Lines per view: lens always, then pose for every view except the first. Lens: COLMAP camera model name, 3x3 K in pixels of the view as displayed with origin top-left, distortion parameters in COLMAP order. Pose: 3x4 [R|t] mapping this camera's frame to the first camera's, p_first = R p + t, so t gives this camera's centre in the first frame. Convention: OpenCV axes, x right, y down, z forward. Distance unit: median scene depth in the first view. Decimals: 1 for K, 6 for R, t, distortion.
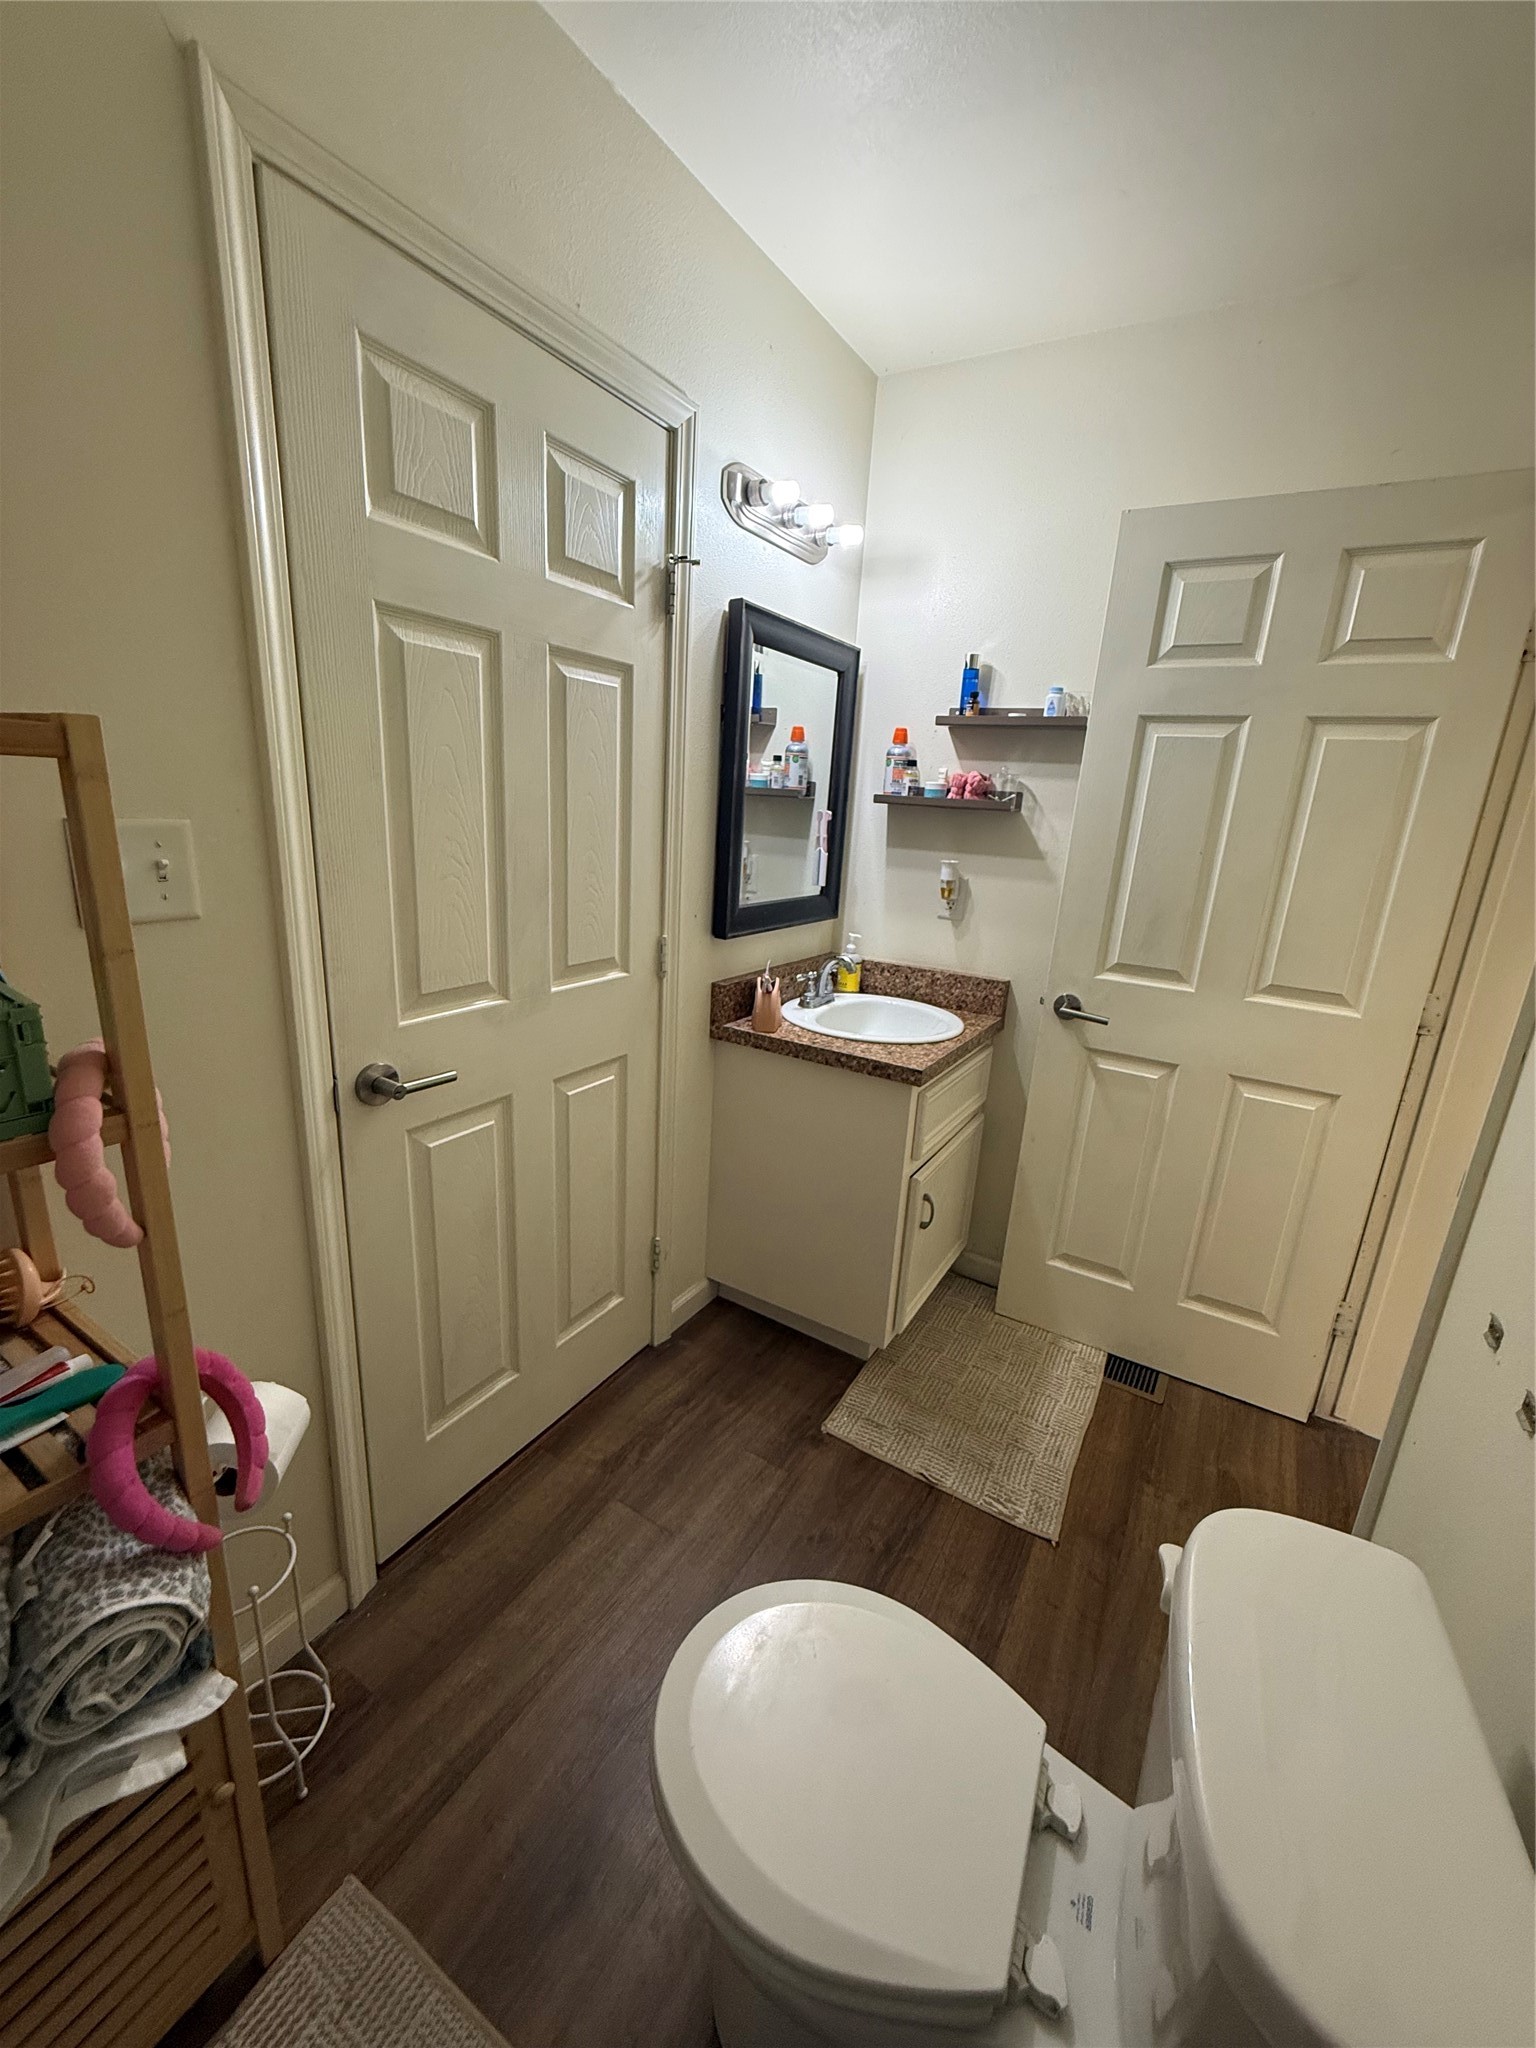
lens RADIAL K [[815.6, 0, 769.1], [0, 815.6, 1021.1], [0, 0, 1]] dist [0.000571, 0.000139]
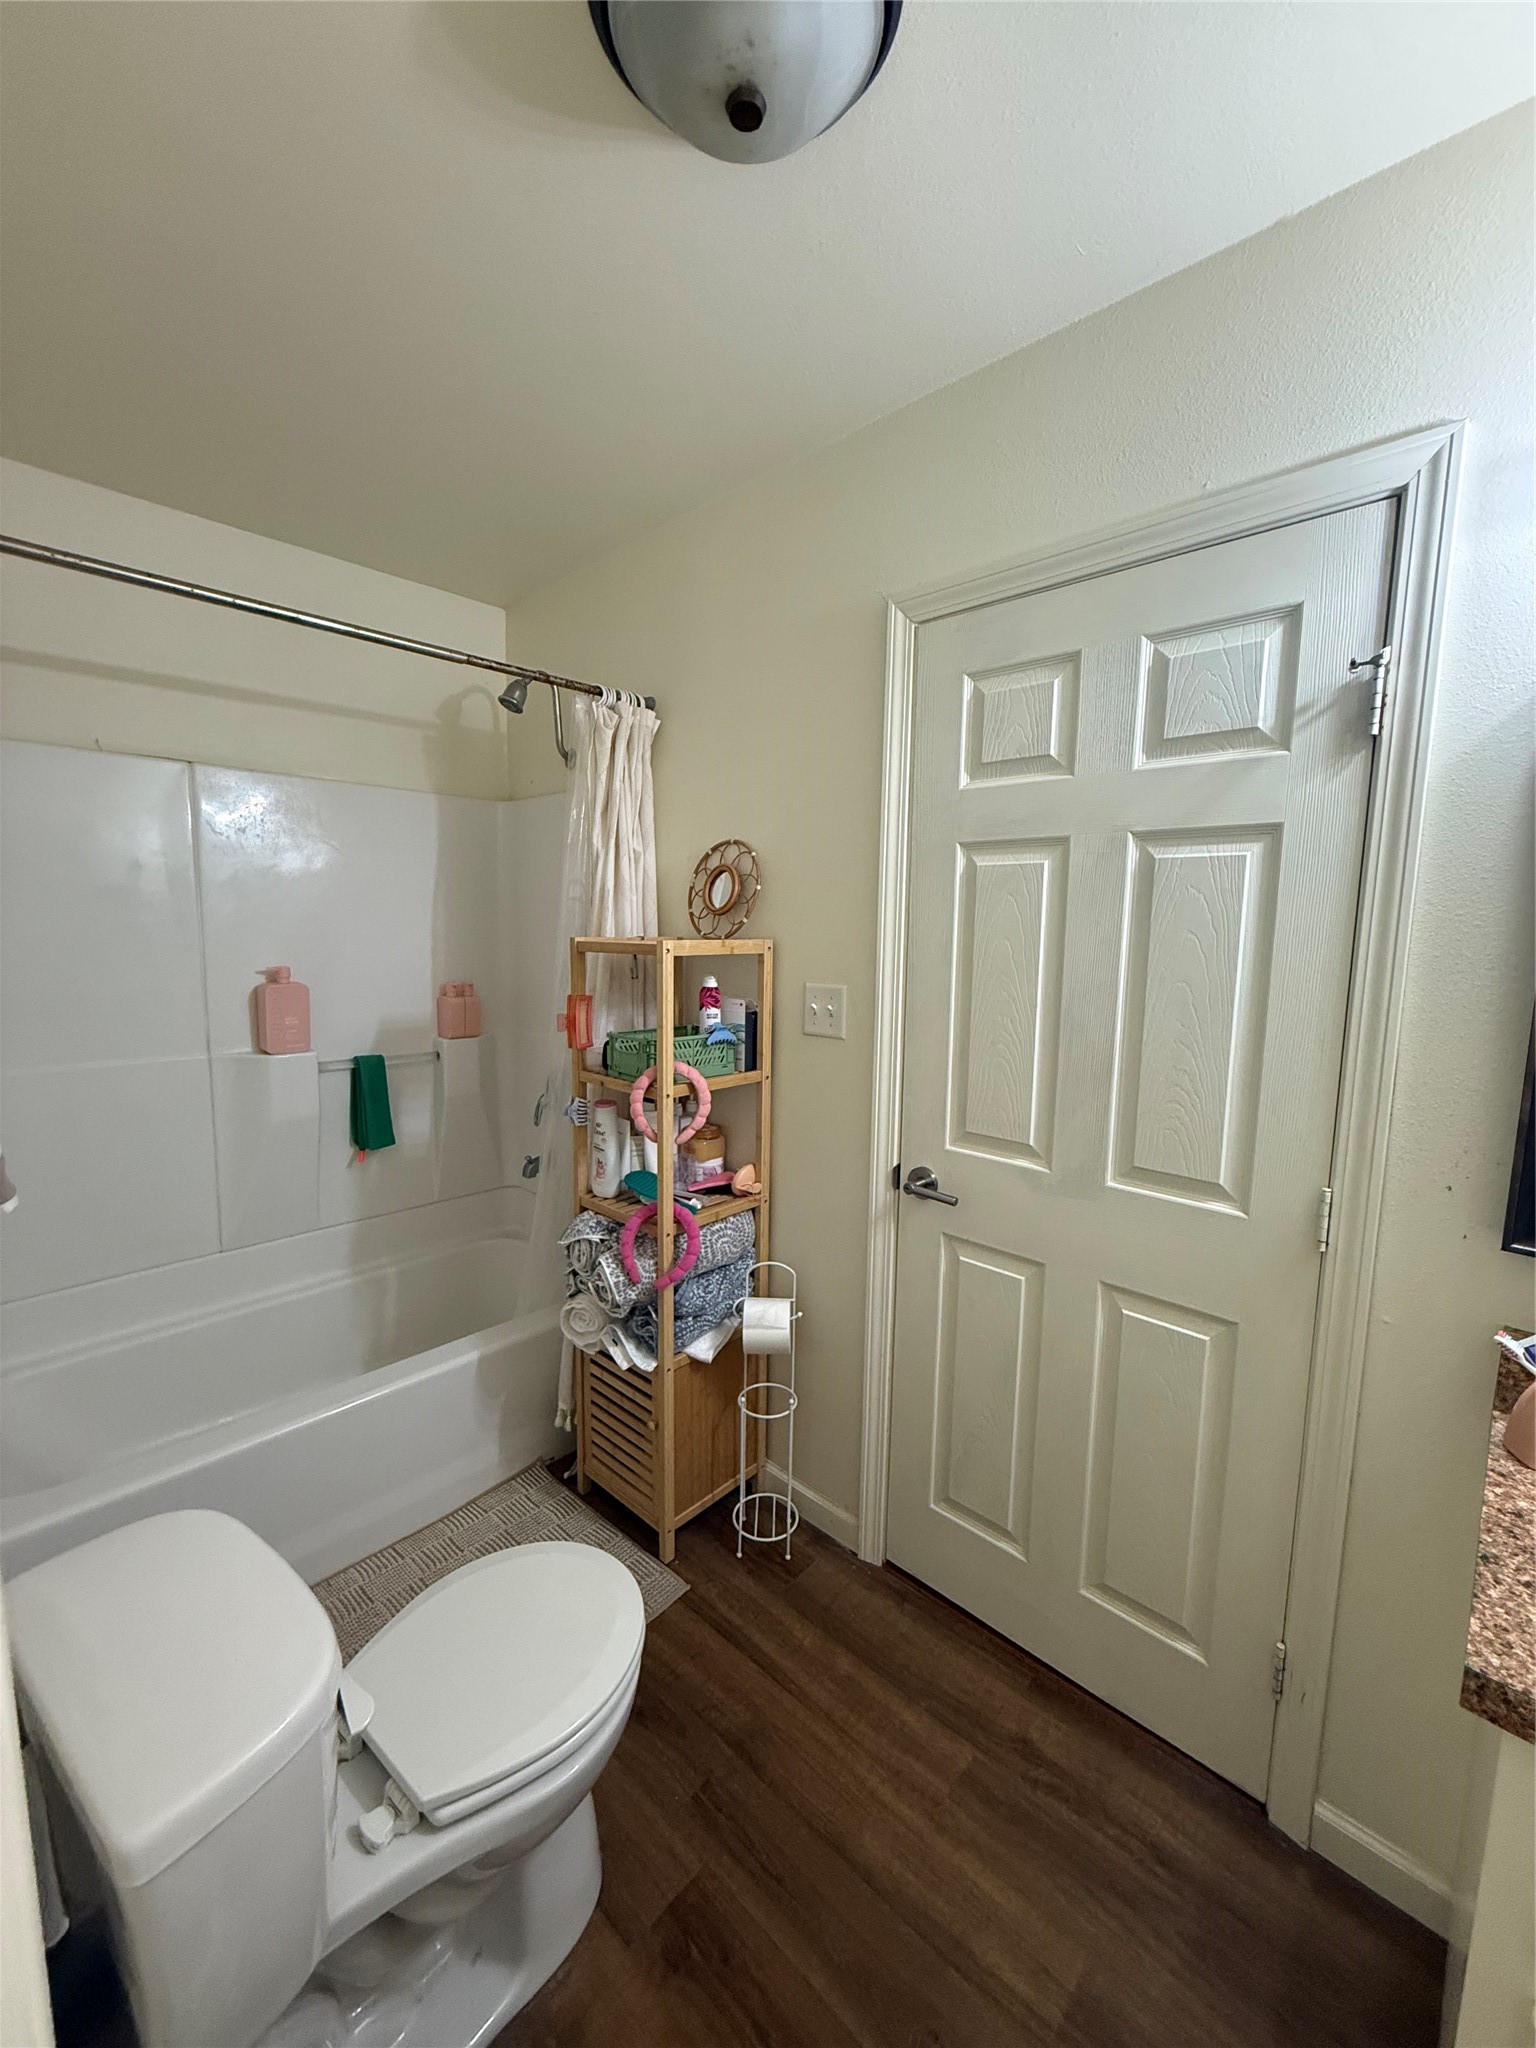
lens RADIAL K [[815.6, 0, 769.1], [0, 815.6, 1021.1], [0, 0, 1]] dist [0.000571, 0.000139]
pose [[-0.202673, 0.056623, -0.977608, 0.702510], [-0.285455, 0.951553, 0.114293, -0.208664], [0.936717, 0.302227, -0.176691, 0.742974]]
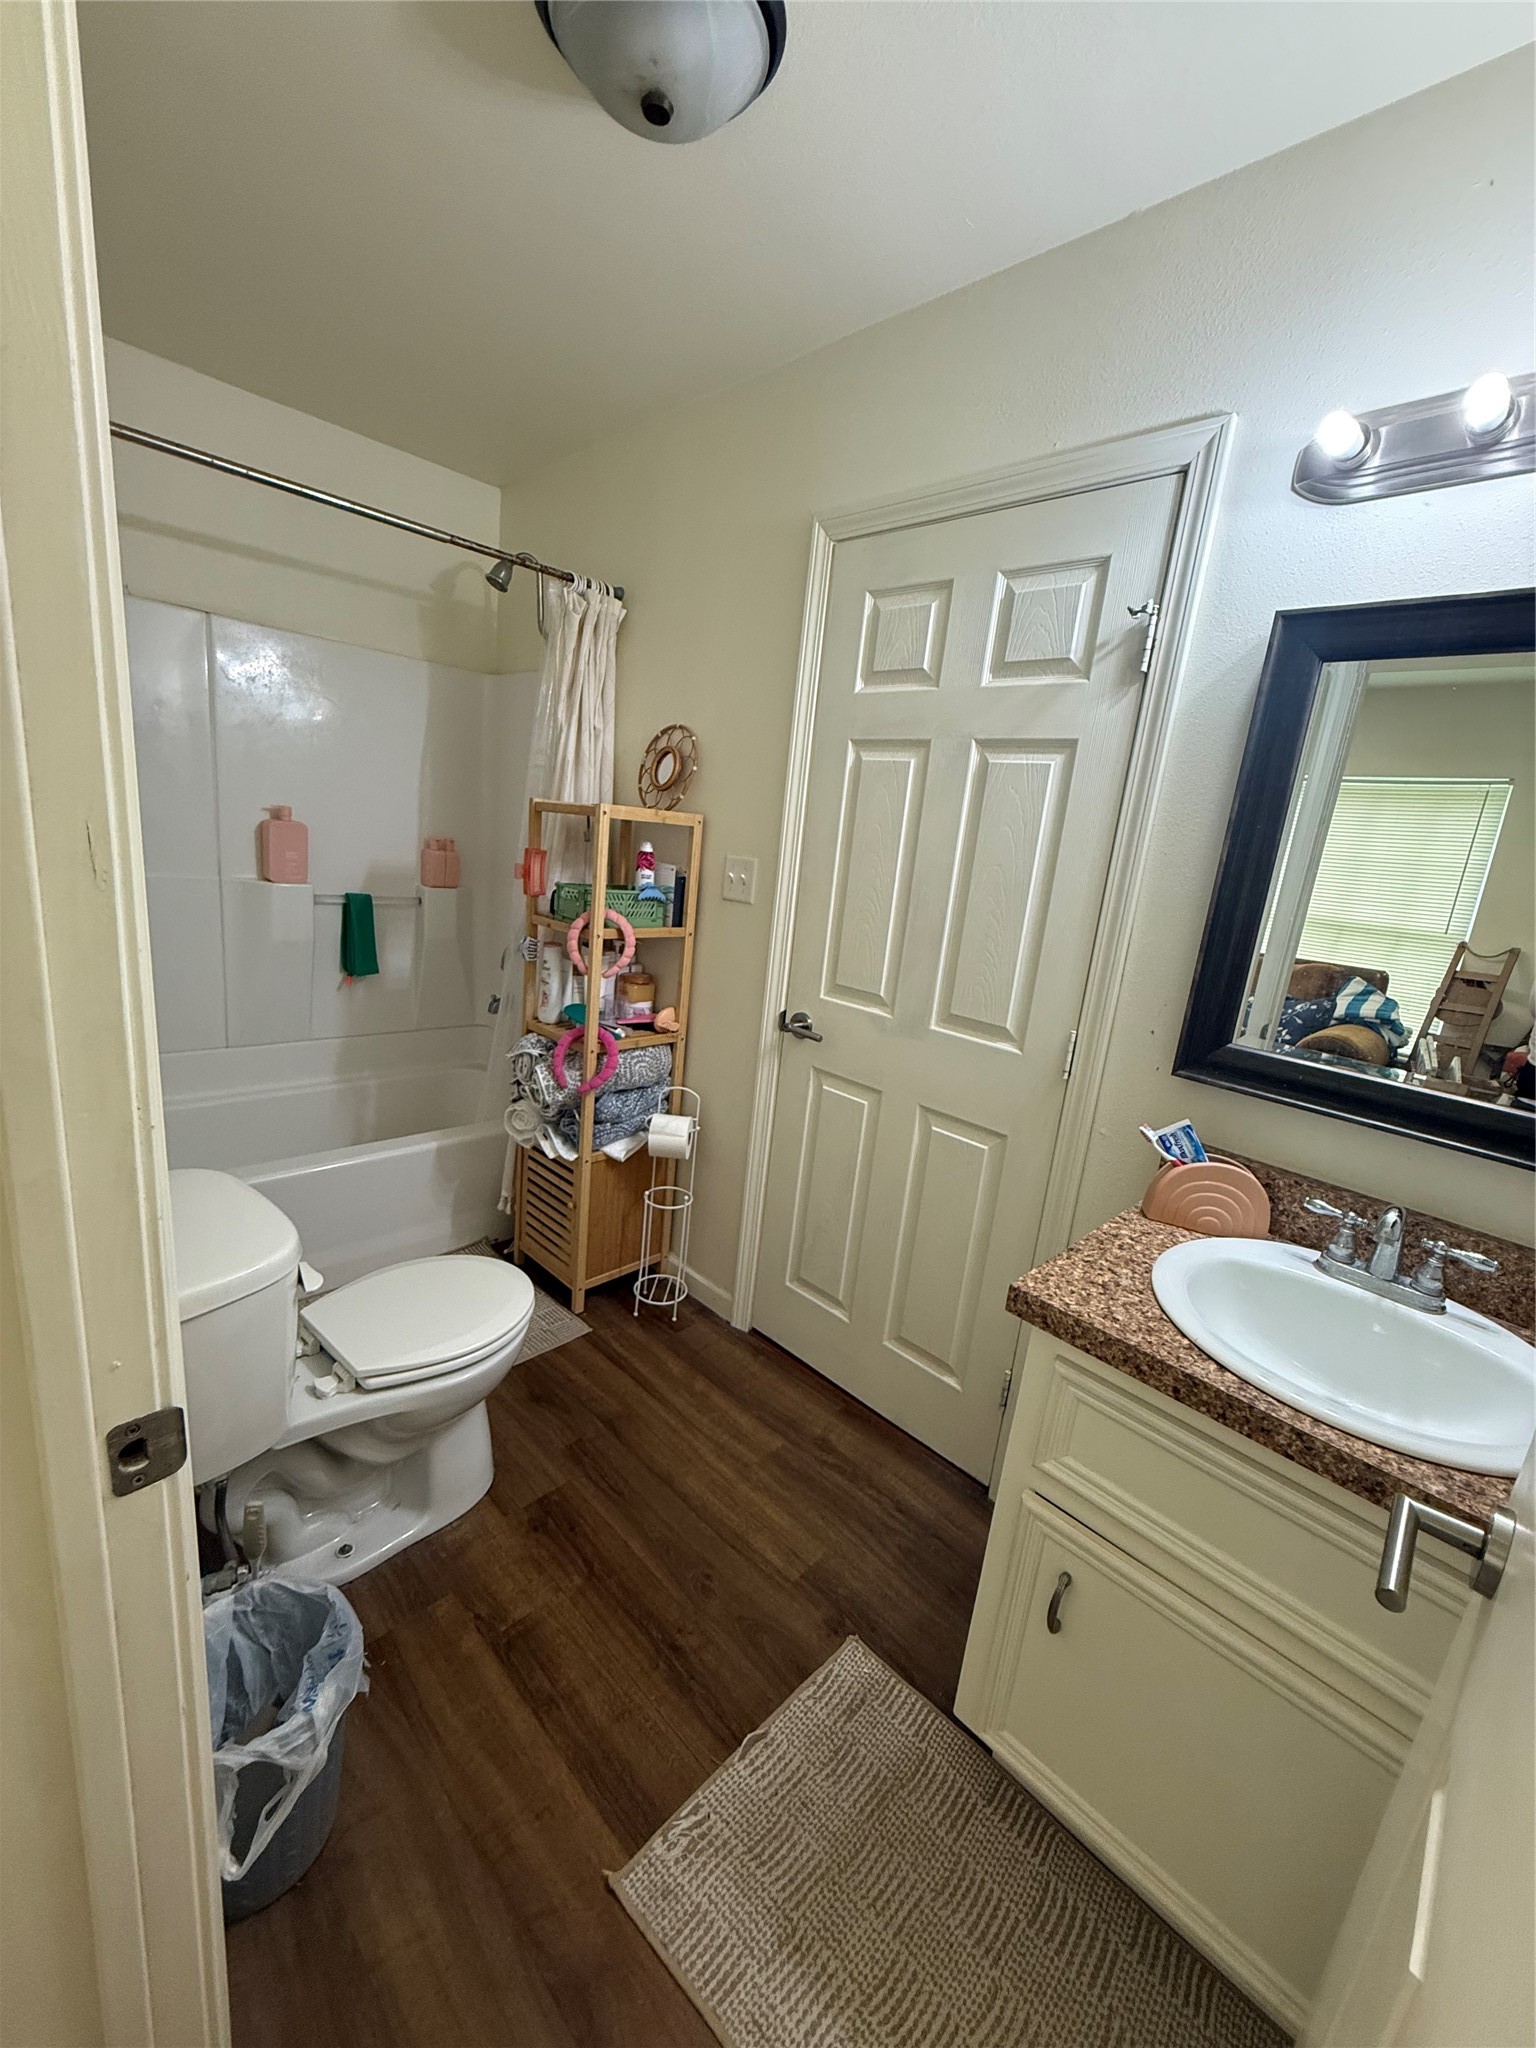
lens RADIAL K [[815.6, 0, 769.1], [0, 815.6, 1021.1], [0, 0, 1]] dist [0.000571, 0.000139]
pose [[-0.219544, 0.140412, -0.965445, 0.897342], [-0.366496, 0.905239, 0.214998, -0.209629], [0.904147, 0.401033, -0.147279, 0.952792]]
